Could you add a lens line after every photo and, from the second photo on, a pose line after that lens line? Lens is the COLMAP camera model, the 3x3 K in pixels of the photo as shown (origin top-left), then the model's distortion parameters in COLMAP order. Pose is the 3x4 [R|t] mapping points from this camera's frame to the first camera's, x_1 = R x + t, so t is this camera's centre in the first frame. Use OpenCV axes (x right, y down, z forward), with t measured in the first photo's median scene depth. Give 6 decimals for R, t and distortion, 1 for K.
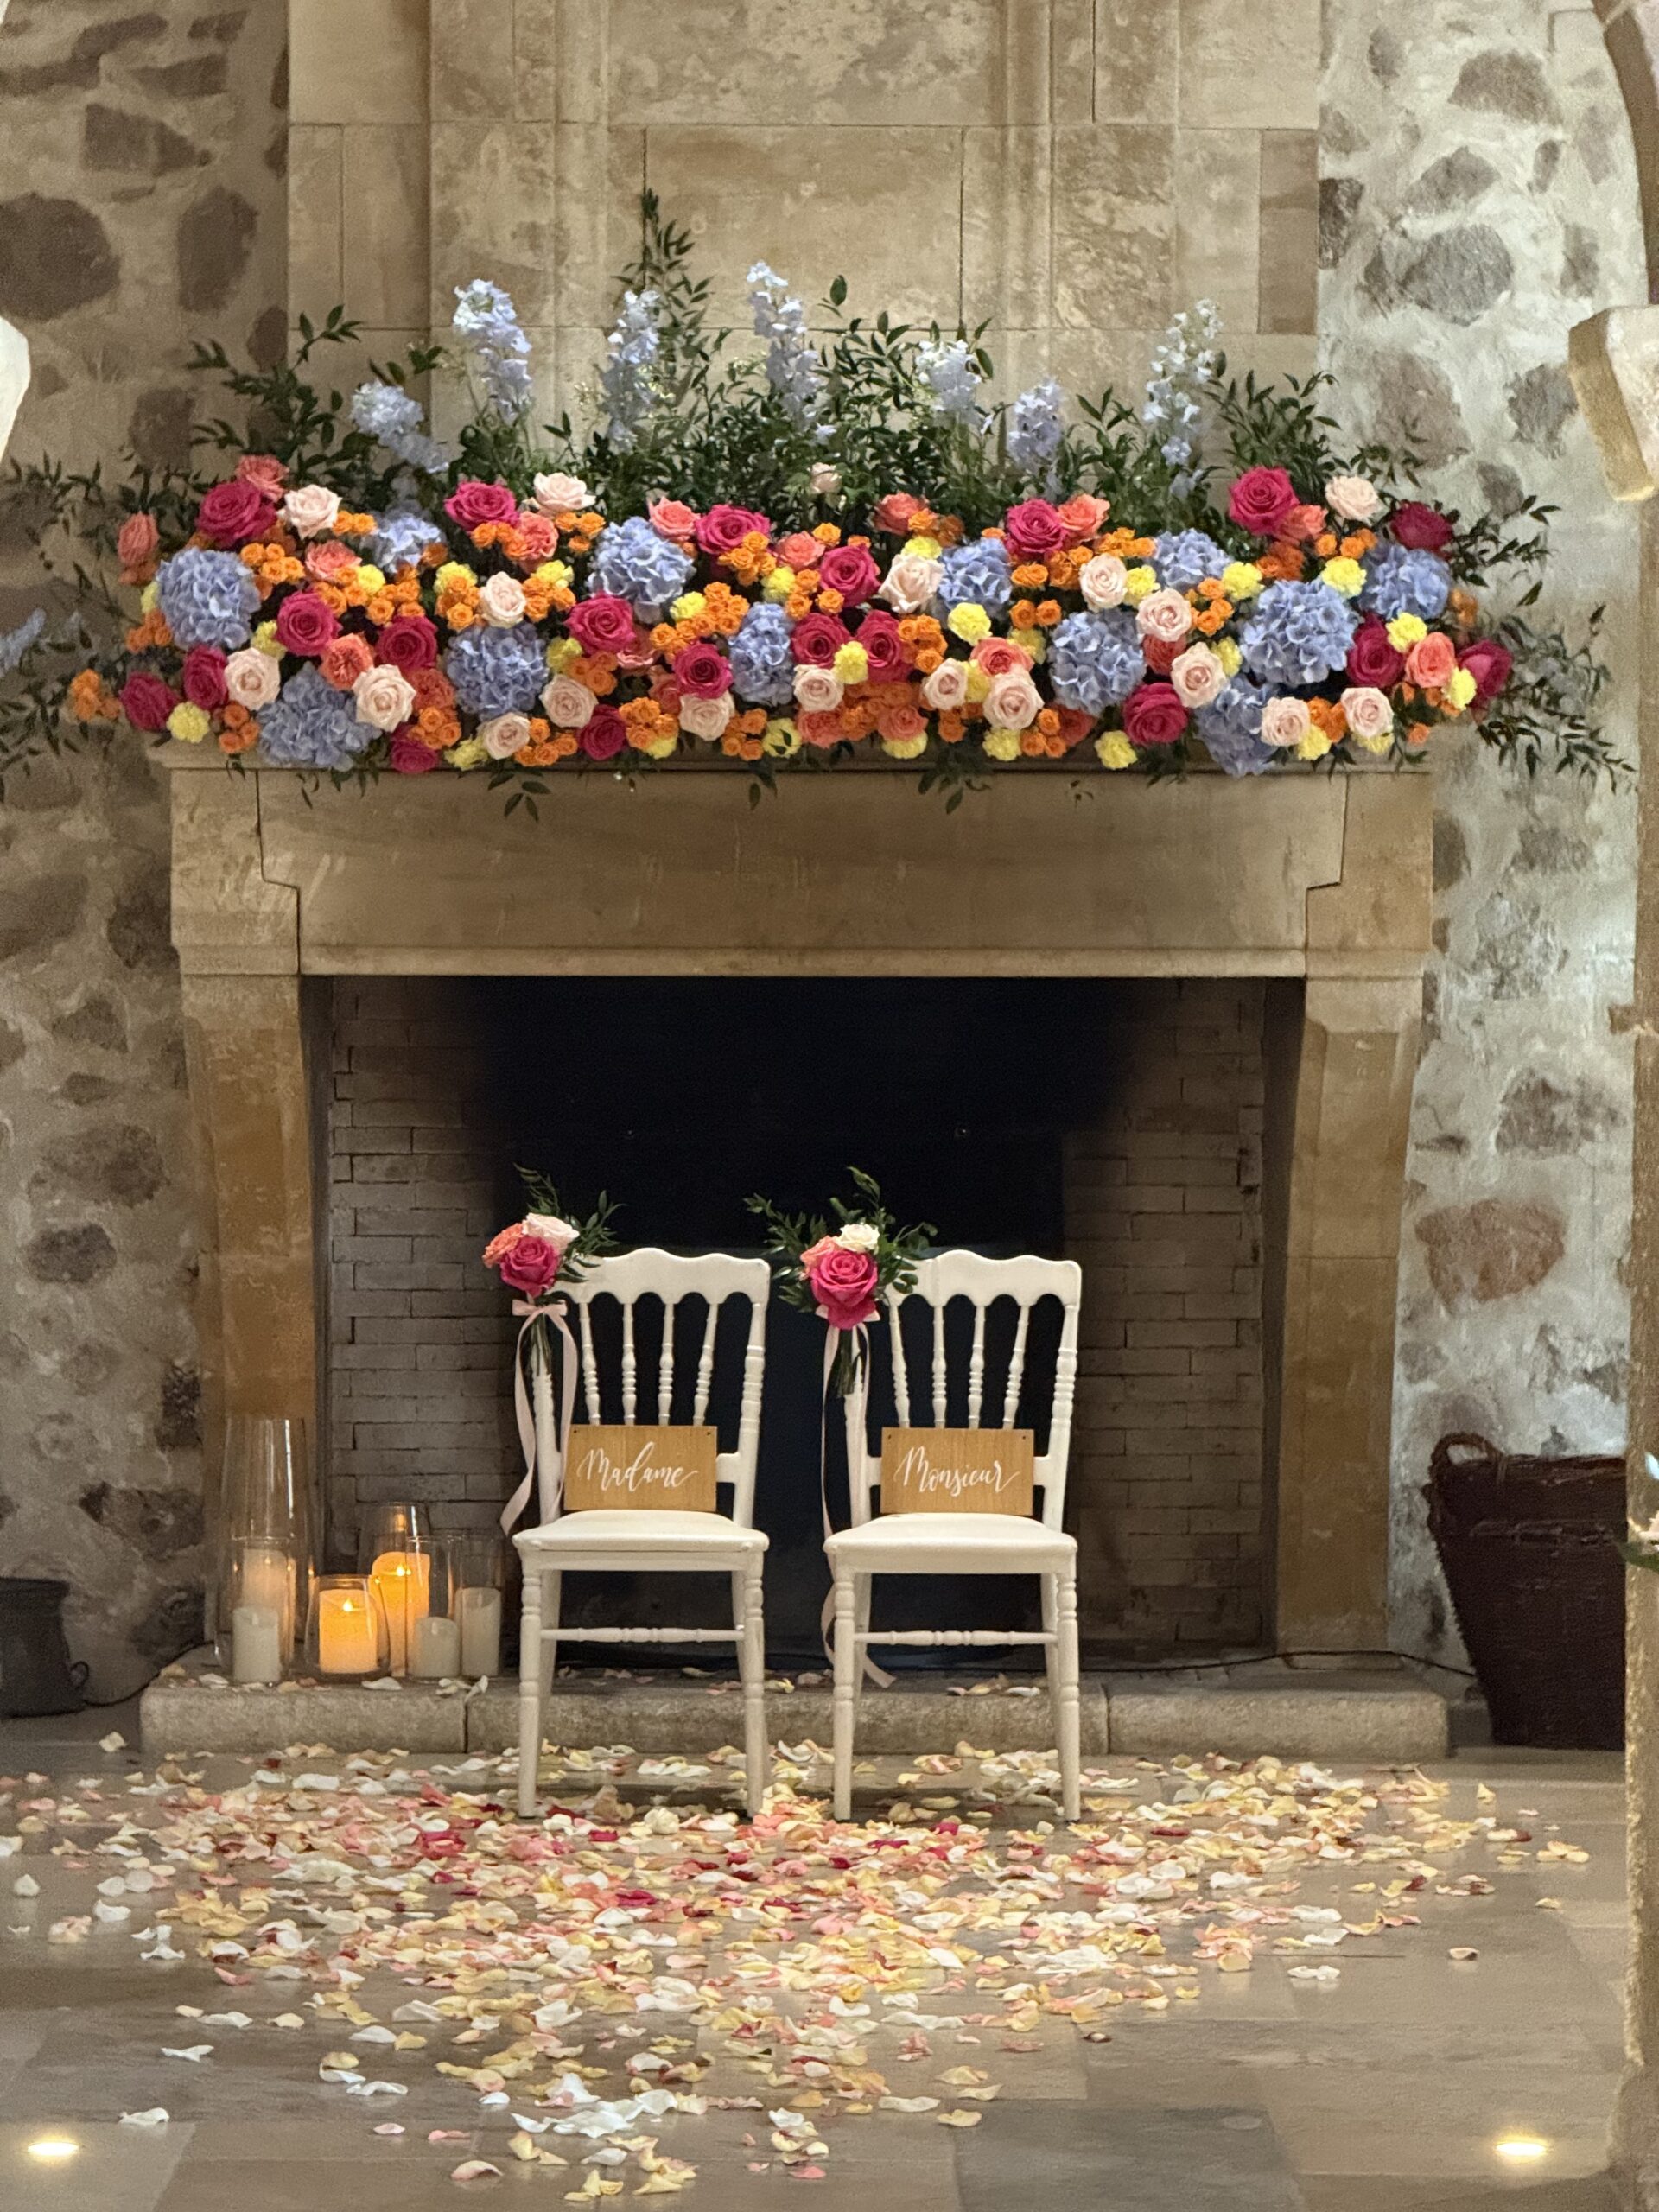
lens RADIAL K [[7831.2, 0, 829.5], [0, 7831.2, 1106.0], [0, 0, 1]] dist [0.413795, -0.352216]
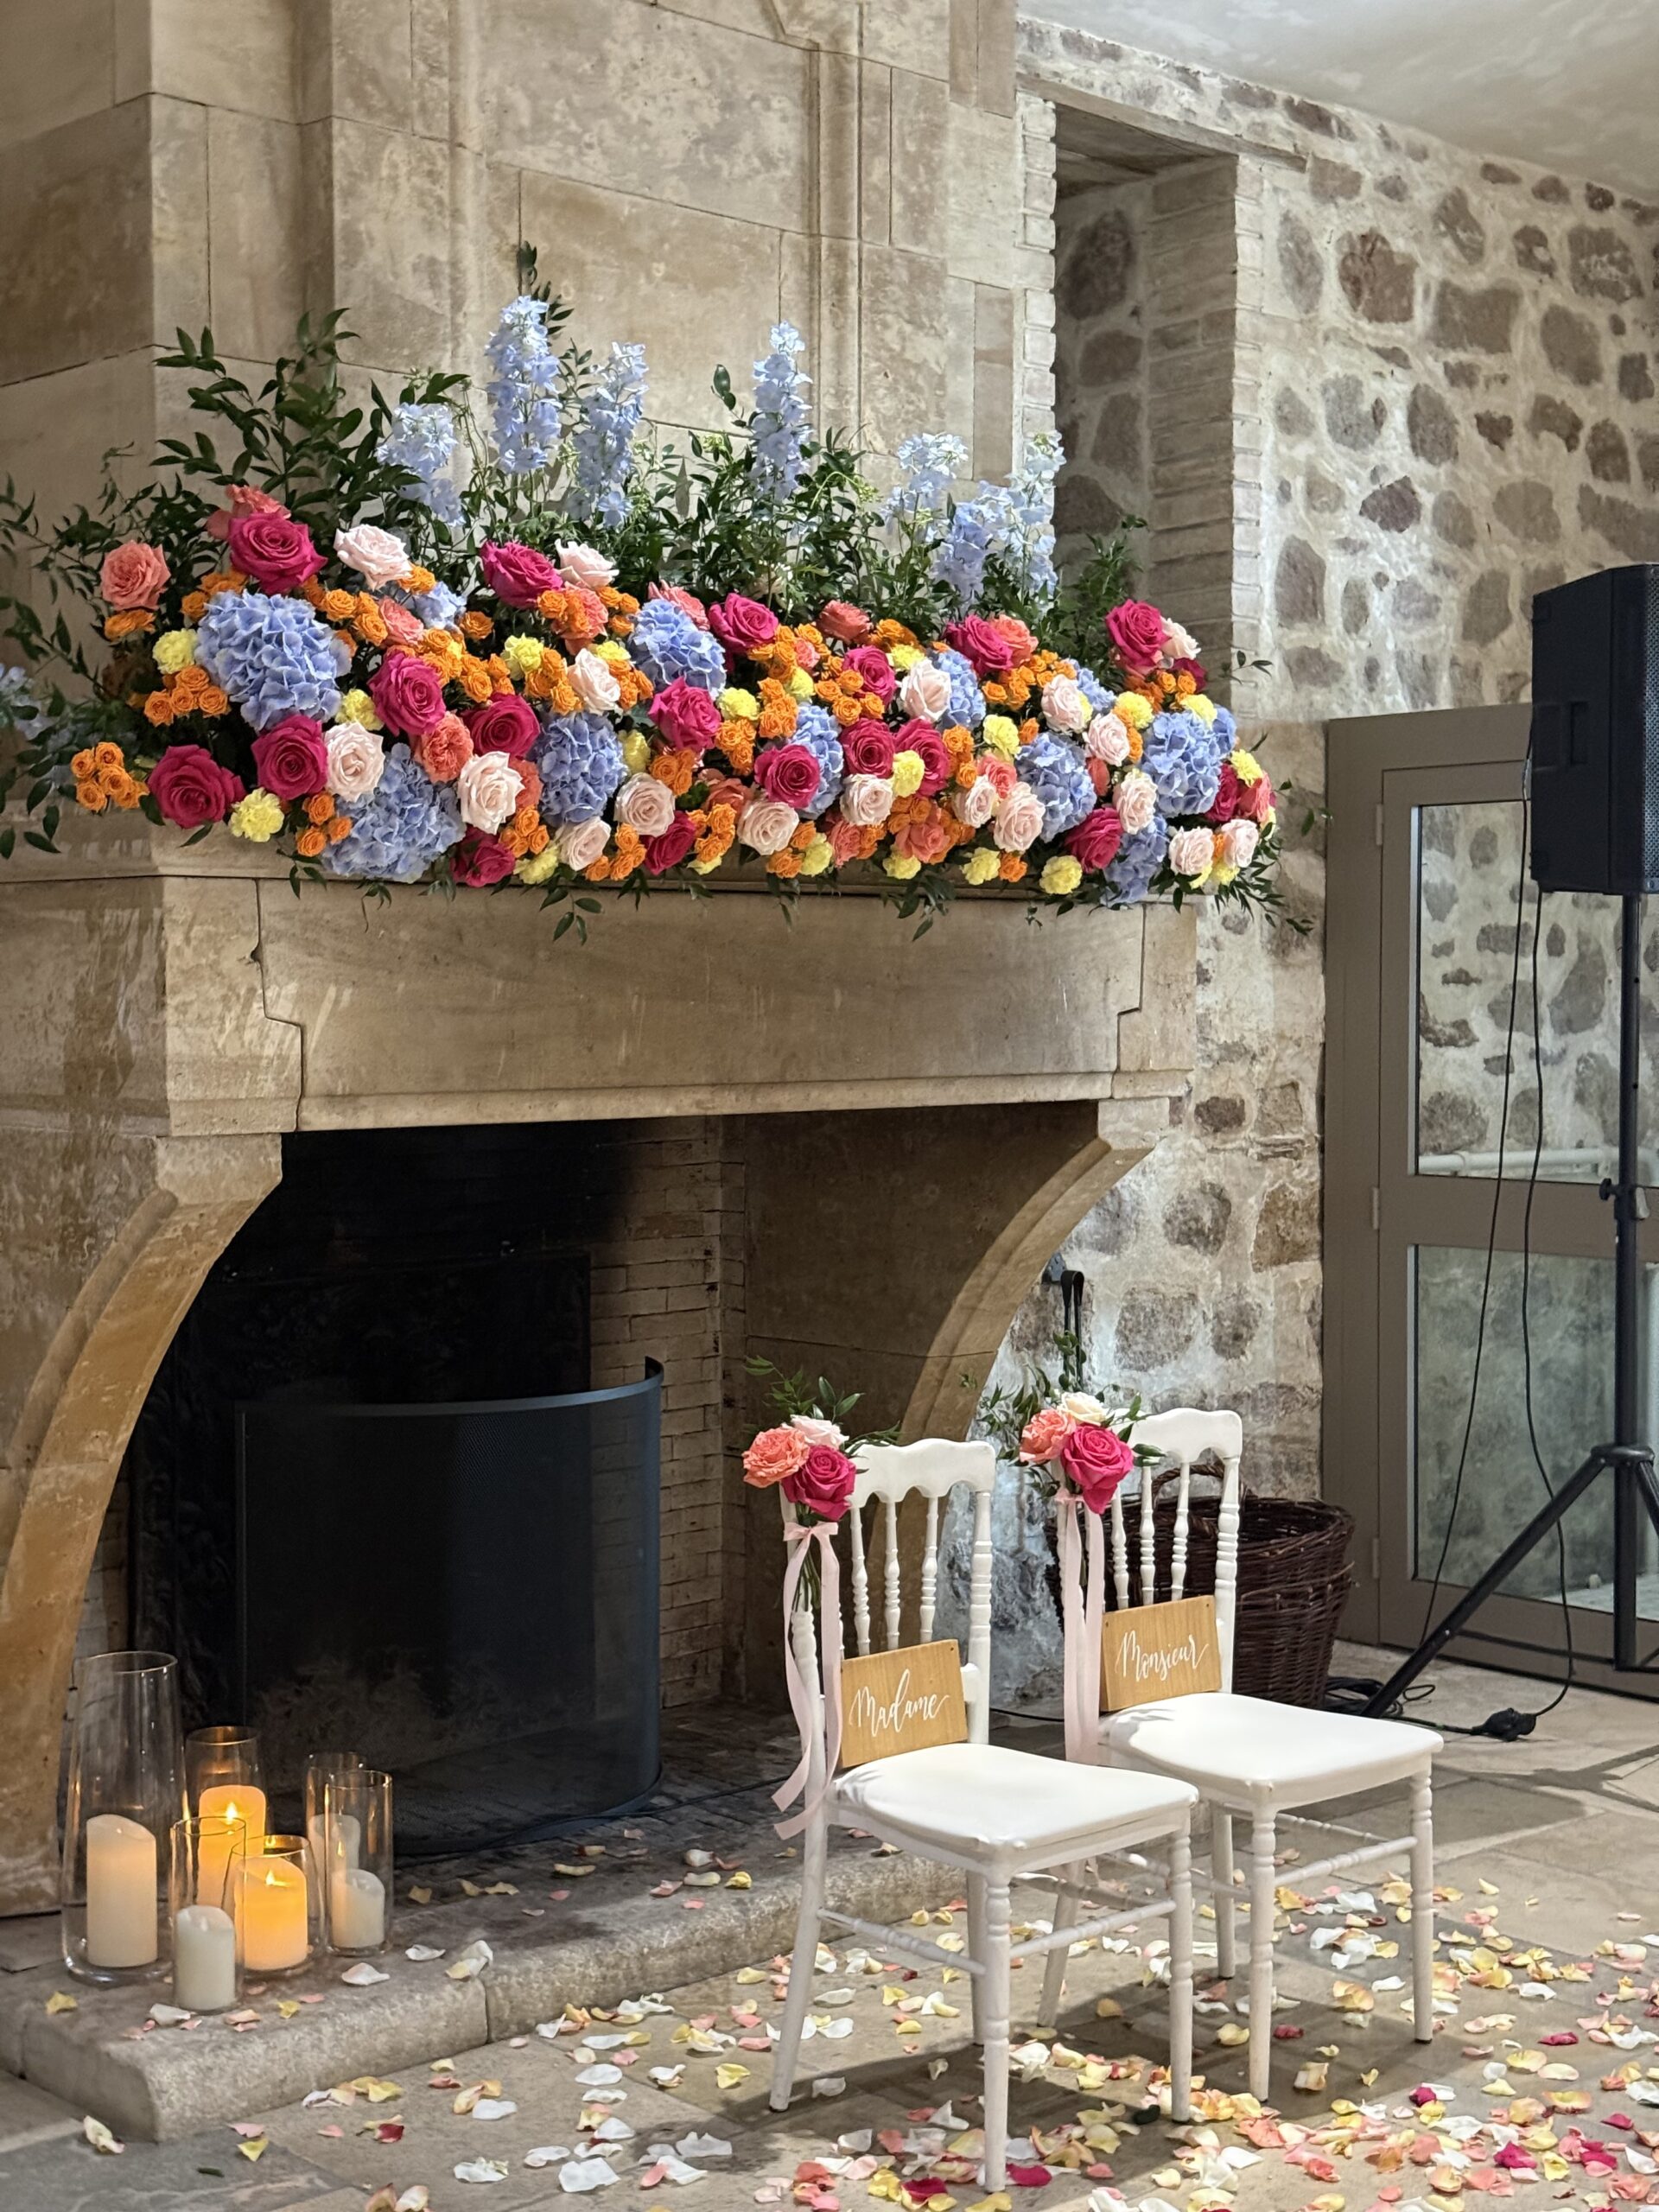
lens RADIAL K [[3086.5, 0, 829.5], [0, 3086.5, 1106.0], [0, 0, 1]] dist [0.174506, -0.309561]
pose [[0.725005, -0.031035, 0.688044, -0.249587], [0.024570, 0.999514, 0.019194, -0.024327], [-0.688305, 0.002990, 0.725415, 0.729456]]
